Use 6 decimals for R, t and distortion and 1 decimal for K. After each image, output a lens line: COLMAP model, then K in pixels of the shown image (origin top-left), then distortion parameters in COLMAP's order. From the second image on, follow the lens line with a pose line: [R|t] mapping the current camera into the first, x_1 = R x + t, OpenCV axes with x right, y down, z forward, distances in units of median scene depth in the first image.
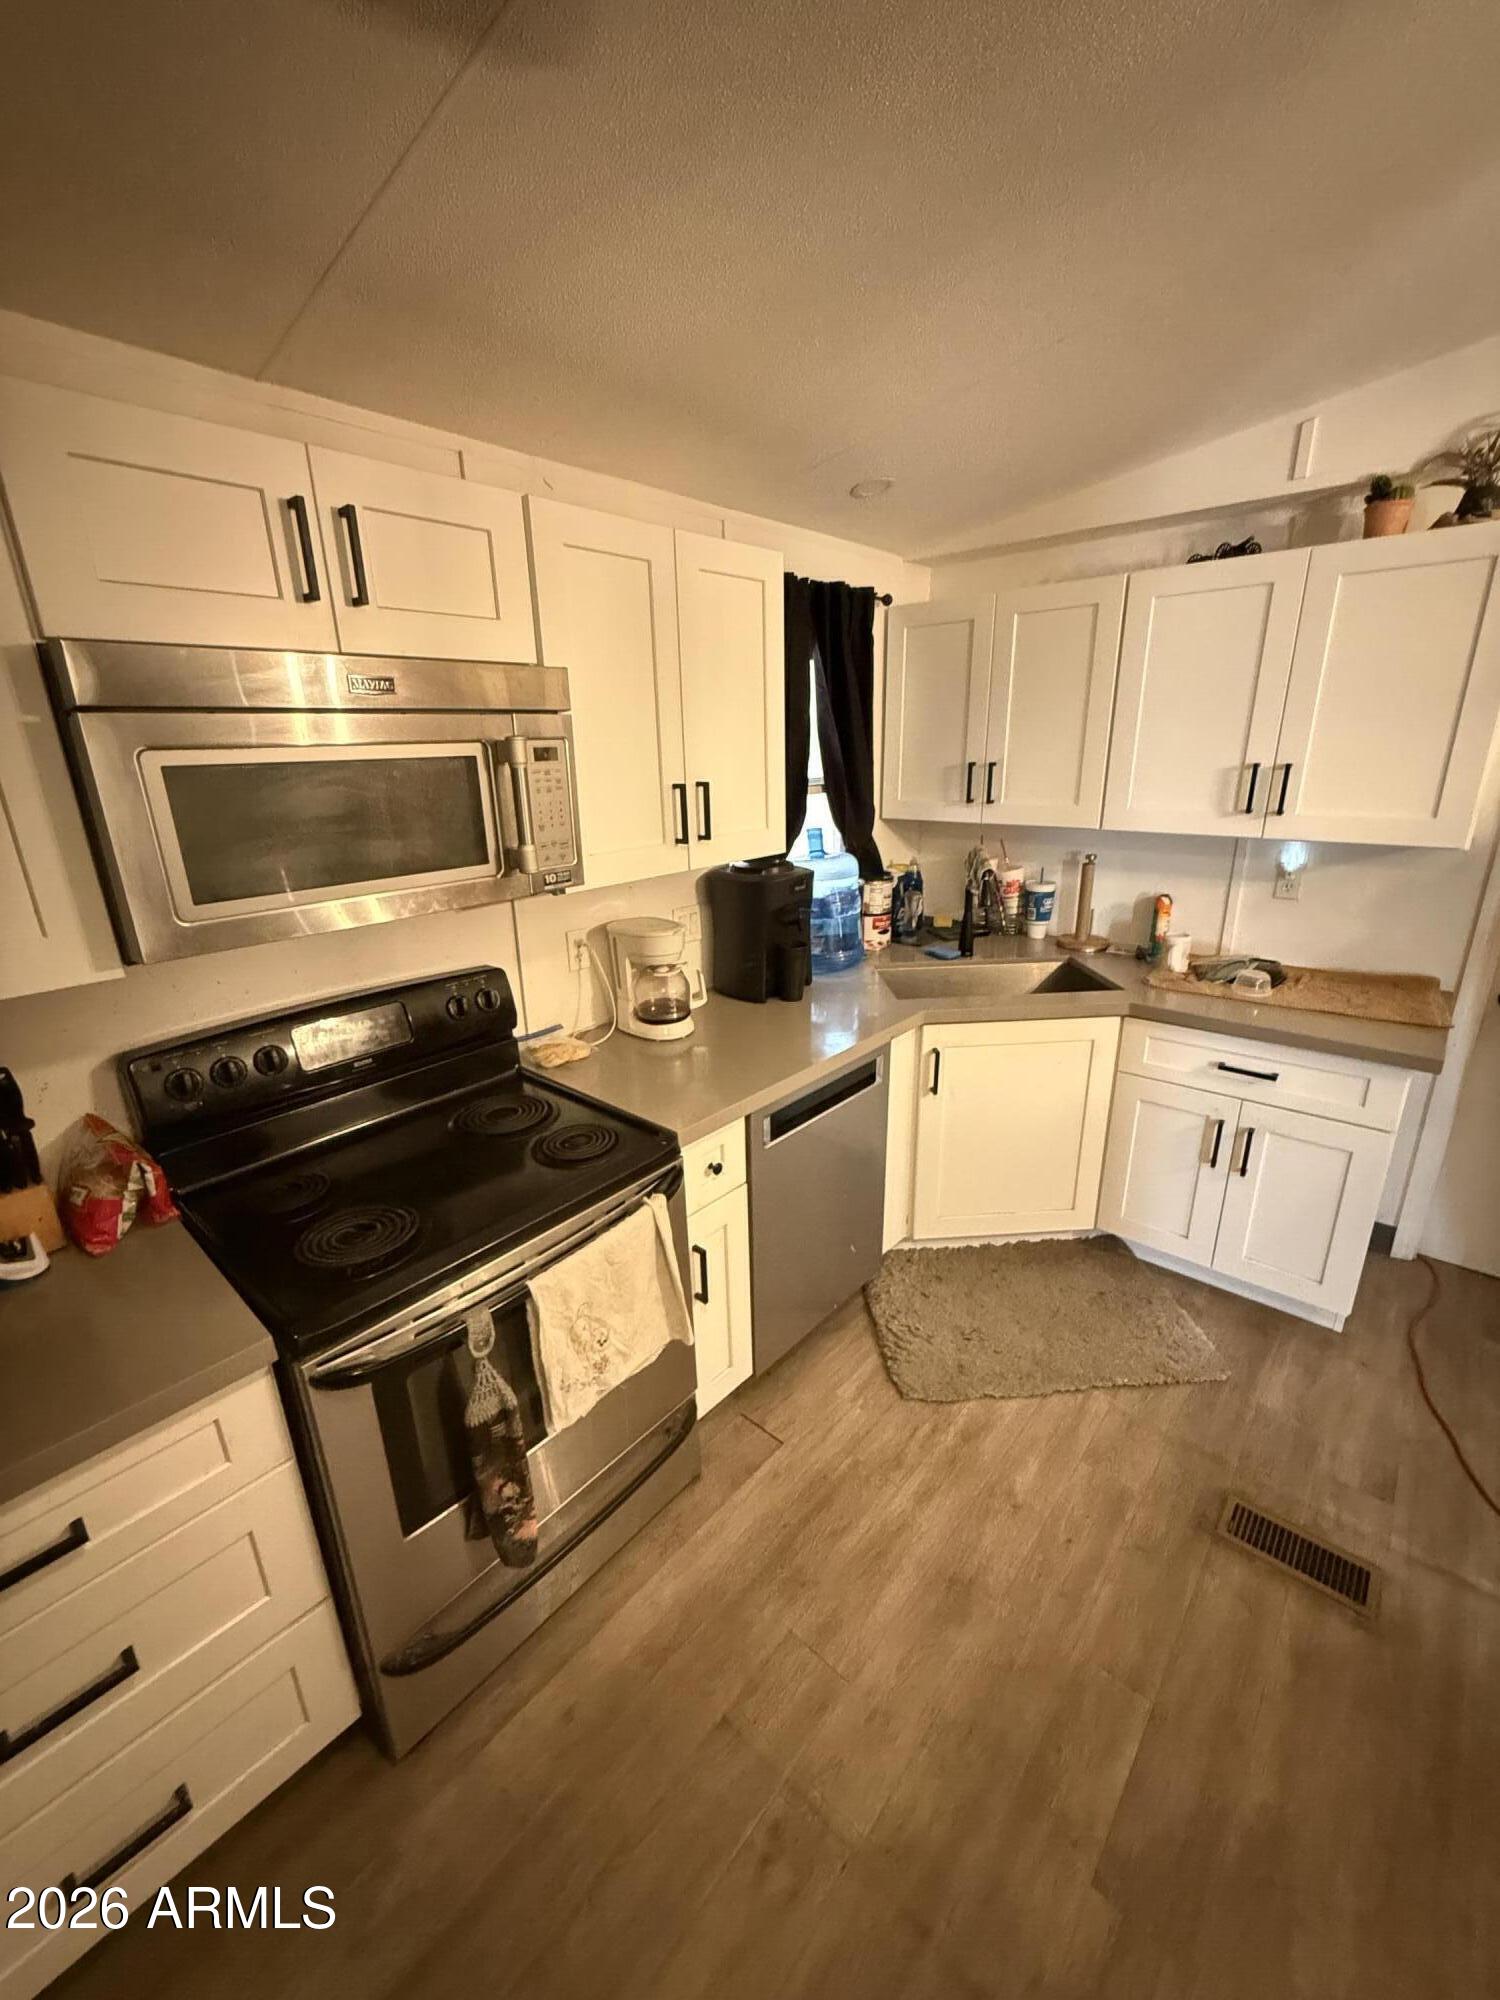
lens RADIAL K [[804.2, 0, 750.0], [0, 804.2, 1000.0], [0, 0, 1]] dist [0.007156, 0.000304]
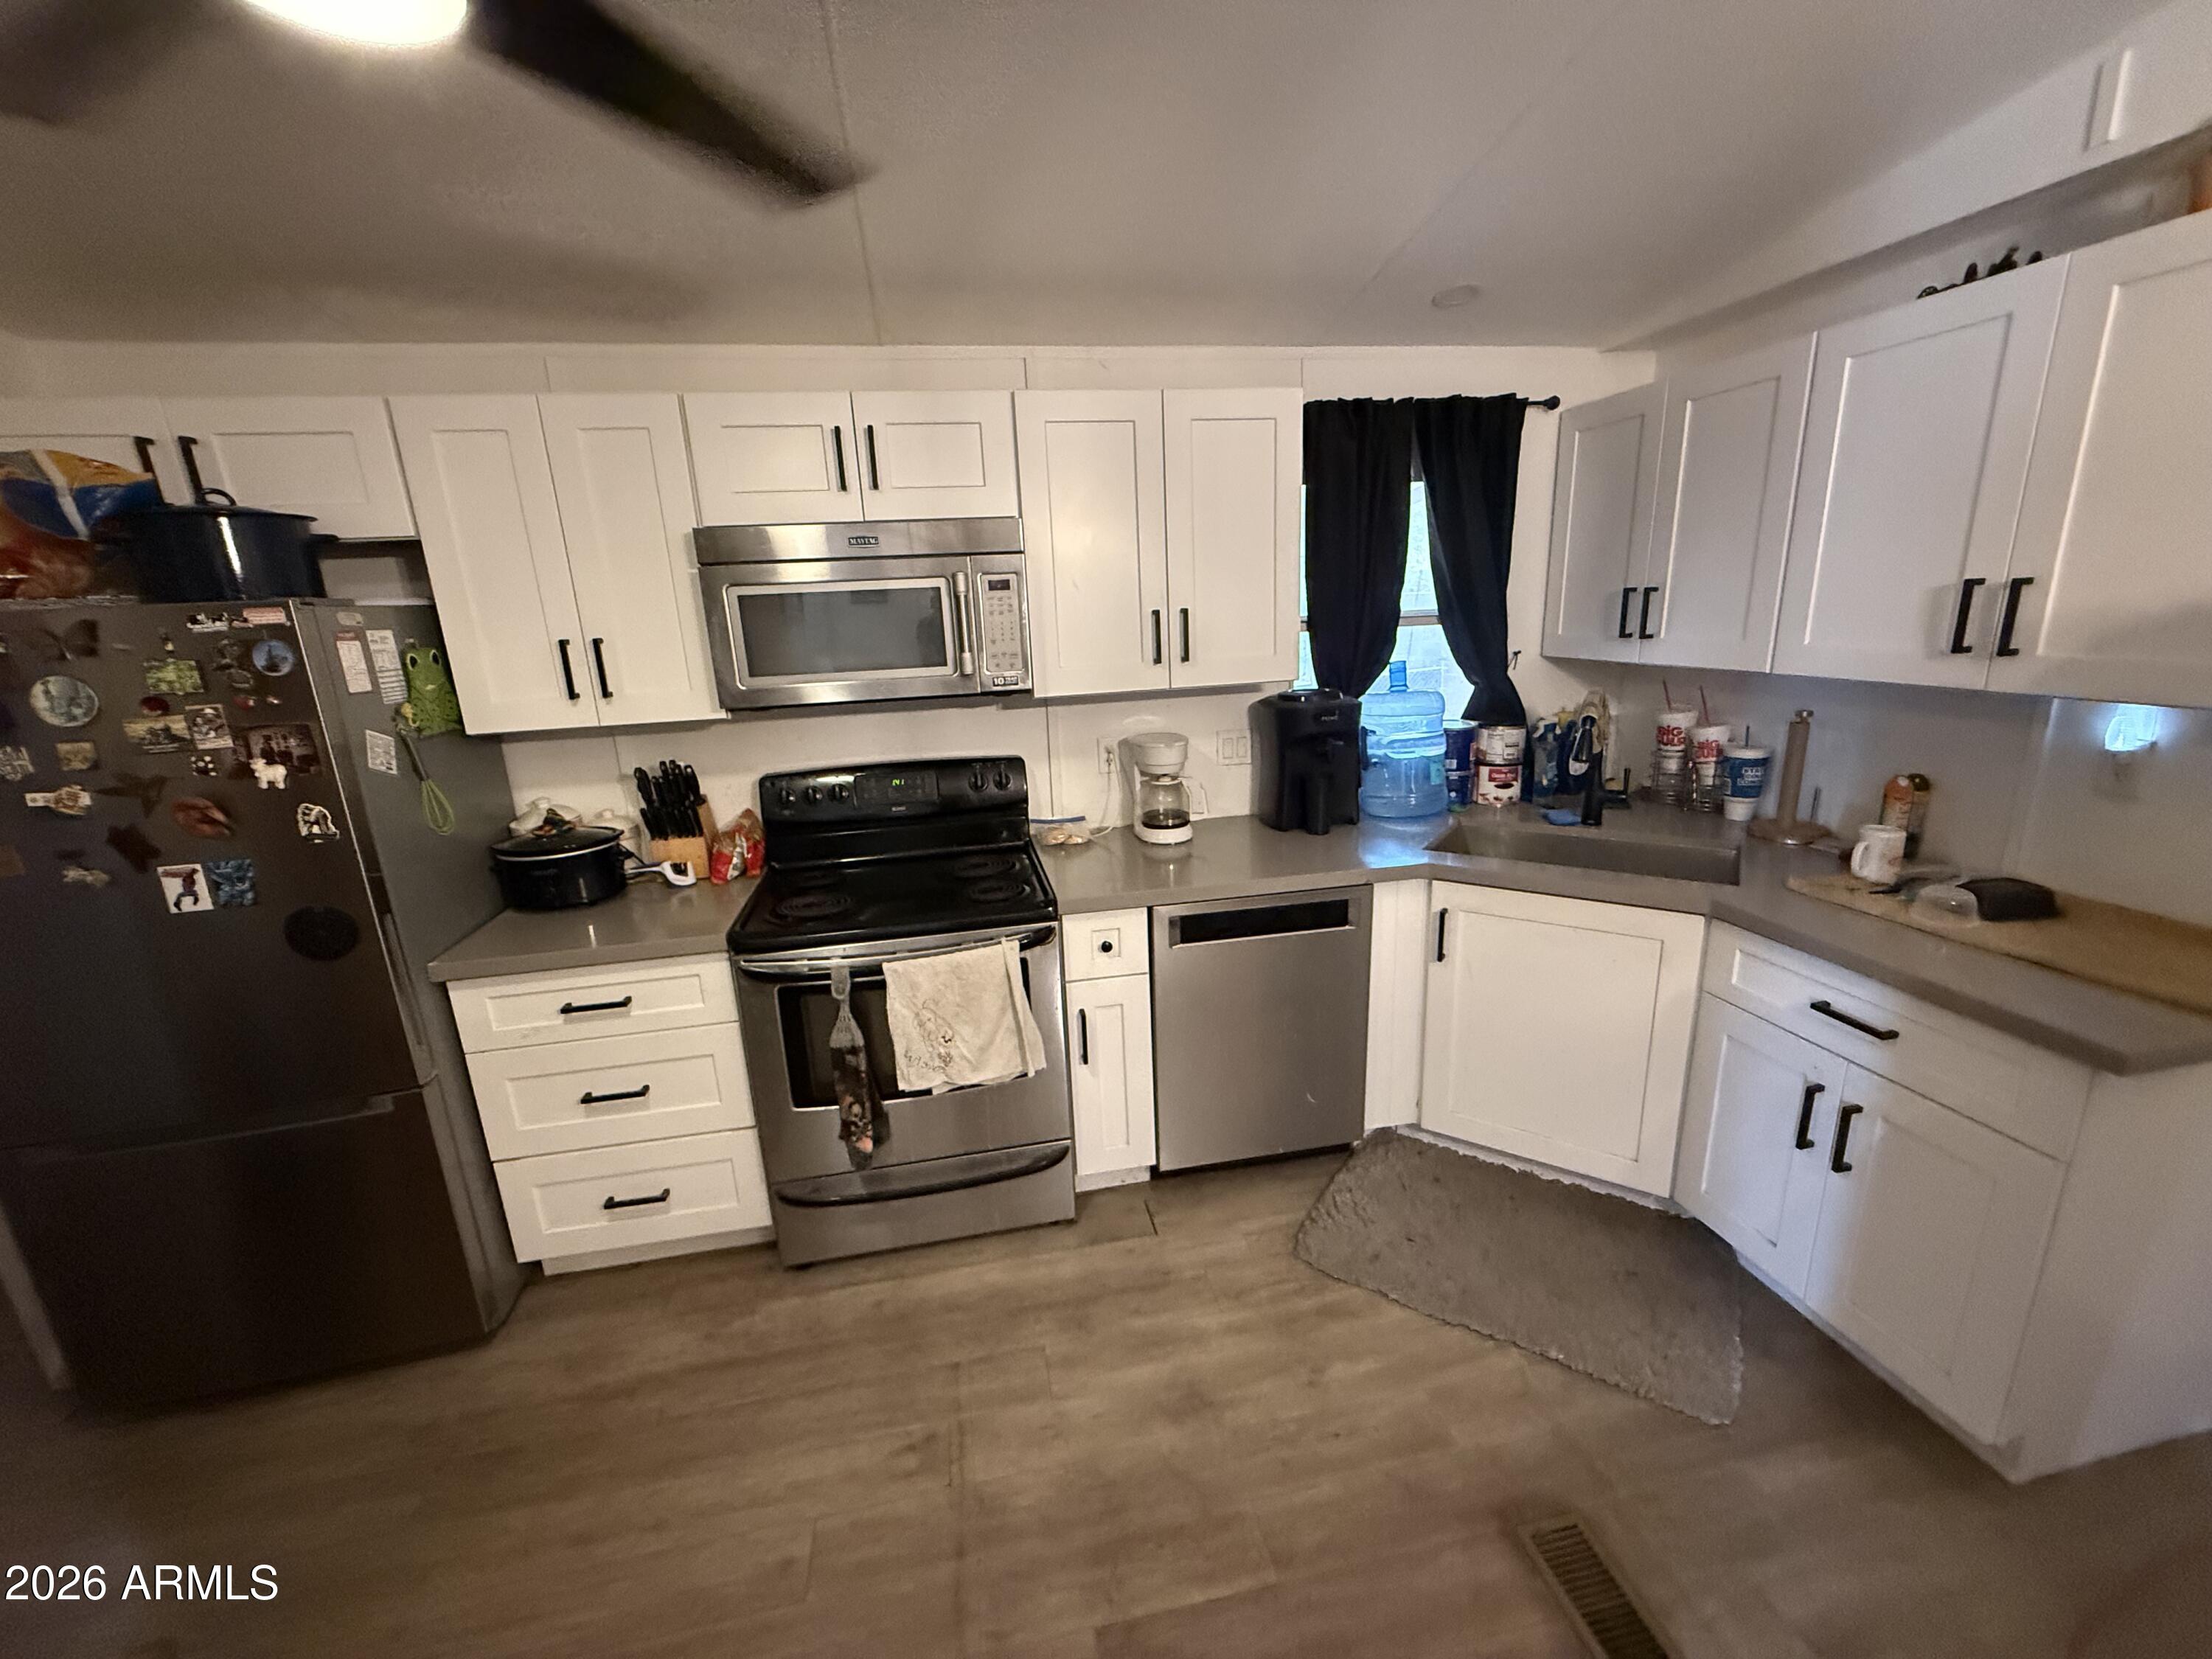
lens RADIAL K [[889.5, 0, 1106.0], [0, 889.5, 829.5], [0, 0, 1]] dist [0.007156, 0.000304]
pose [[0.787496, 0.142524, -0.599614, 0.565147], [-0.166117, 0.985973, 0.016191, 0.022437], [0.593511, 0.086856, 0.800126, -0.009626]]
